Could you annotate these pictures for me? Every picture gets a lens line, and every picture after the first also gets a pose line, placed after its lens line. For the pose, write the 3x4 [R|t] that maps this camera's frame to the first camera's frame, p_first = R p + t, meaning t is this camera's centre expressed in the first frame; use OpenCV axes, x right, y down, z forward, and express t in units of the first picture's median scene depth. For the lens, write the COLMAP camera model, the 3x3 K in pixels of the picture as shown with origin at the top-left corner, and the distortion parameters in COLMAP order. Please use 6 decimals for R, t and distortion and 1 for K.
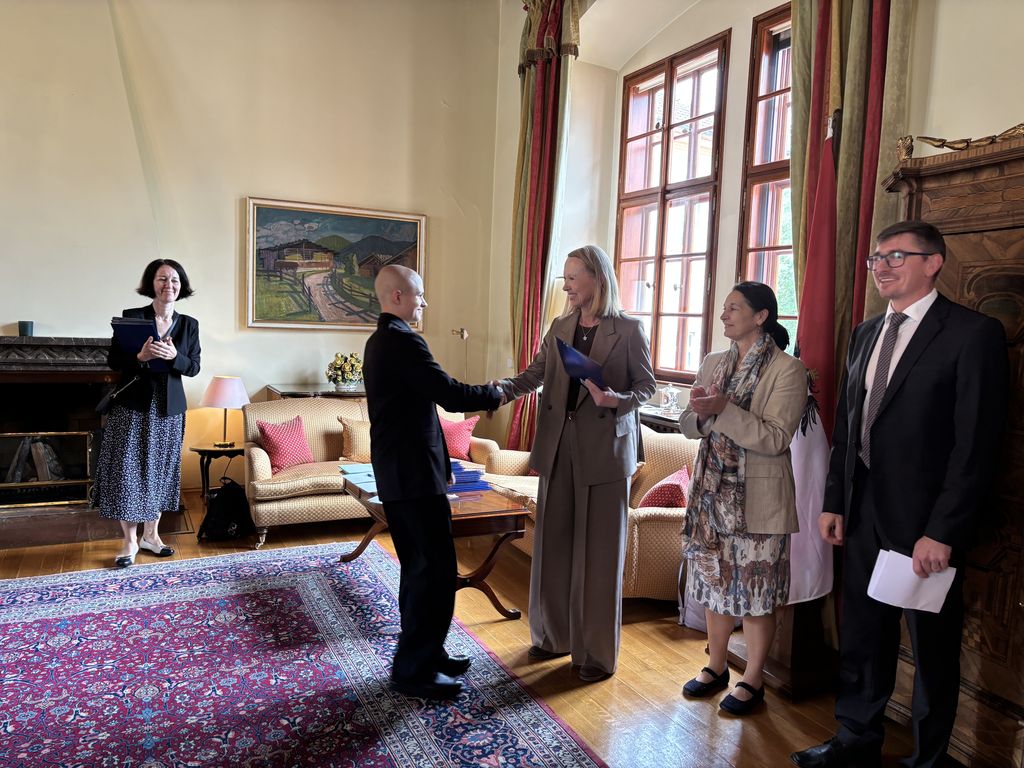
lens RADIAL K [[767.1, 0, 506.2], [0, 767.1, 388.1], [0, 0, 1]] dist [0.044228, -0.046695]
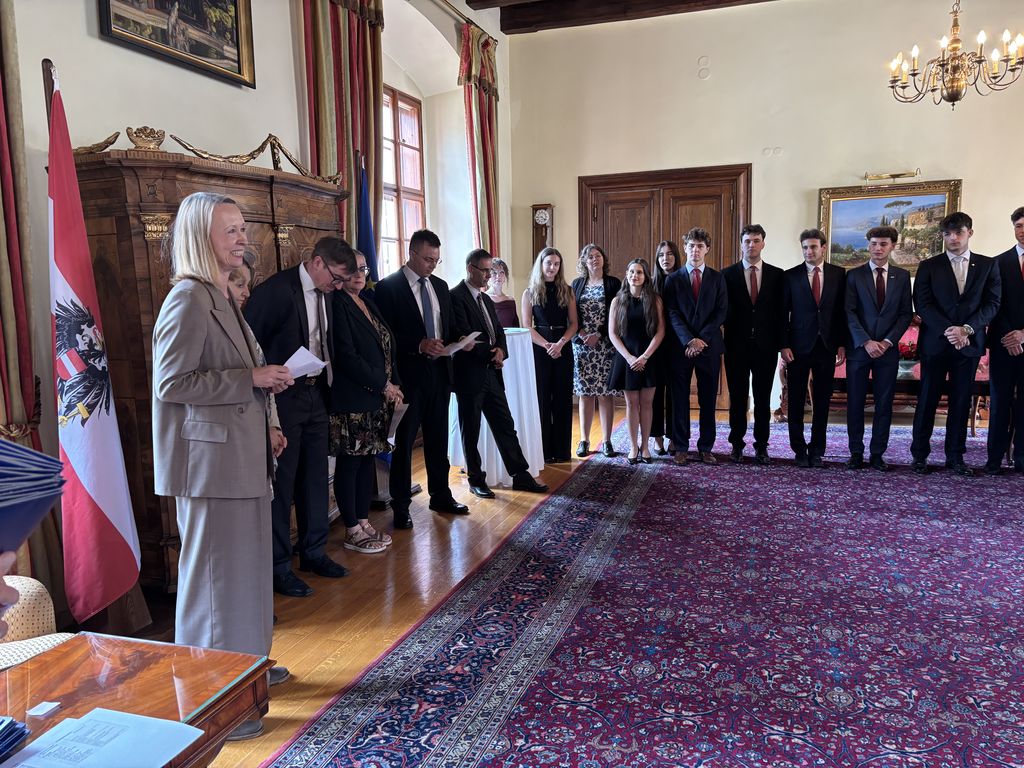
lens RADIAL K [[767.1, 0, 512.5], [0, 767.1, 391.7], [0, 0, 1]] dist [0.044228, -0.046695]
pose [[-0.696657, -0.119315, 0.707413, -0.531800], [0.069787, 0.970125, 0.232351, -0.115756], [-0.714002, 0.211237, -0.667518, 1.025086]]
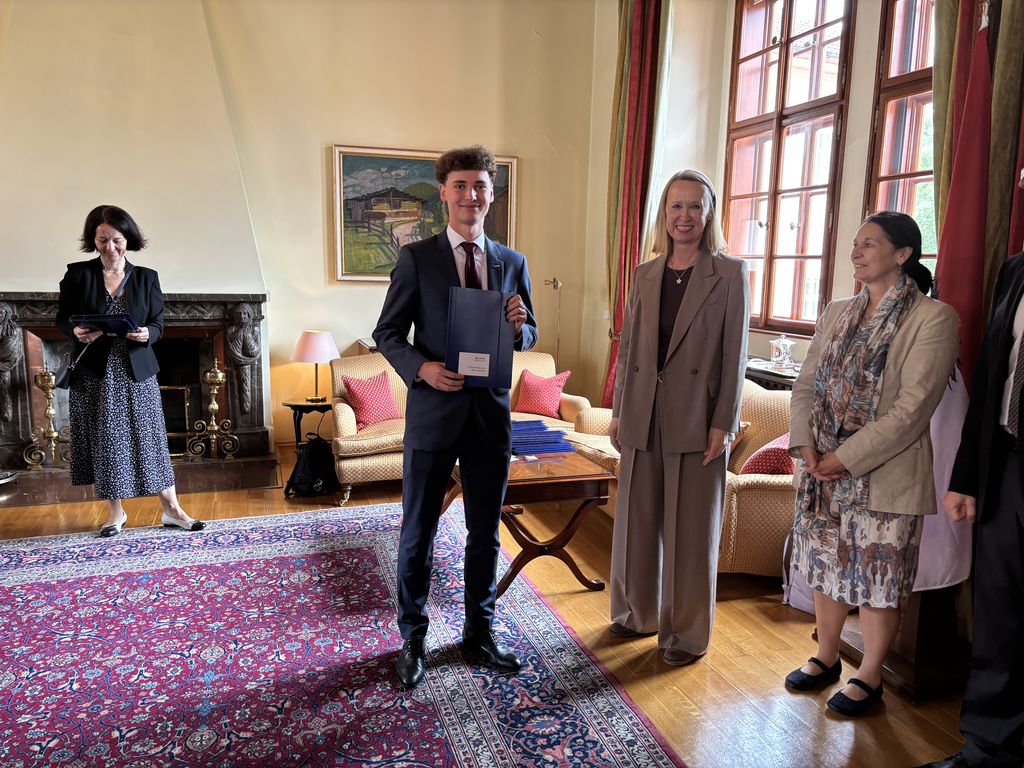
lens RADIAL K [[767.1, 0, 504.9], [0, 767.1, 393.5], [0, 0, 1]] dist [0.044228, -0.046695]
pose [[0.989038, 0.003728, -0.147614, 0.033646], [0.006316, 0.997698, 0.067515, -0.000029], [0.147526, -0.067707, 0.986738, 0.078804]]
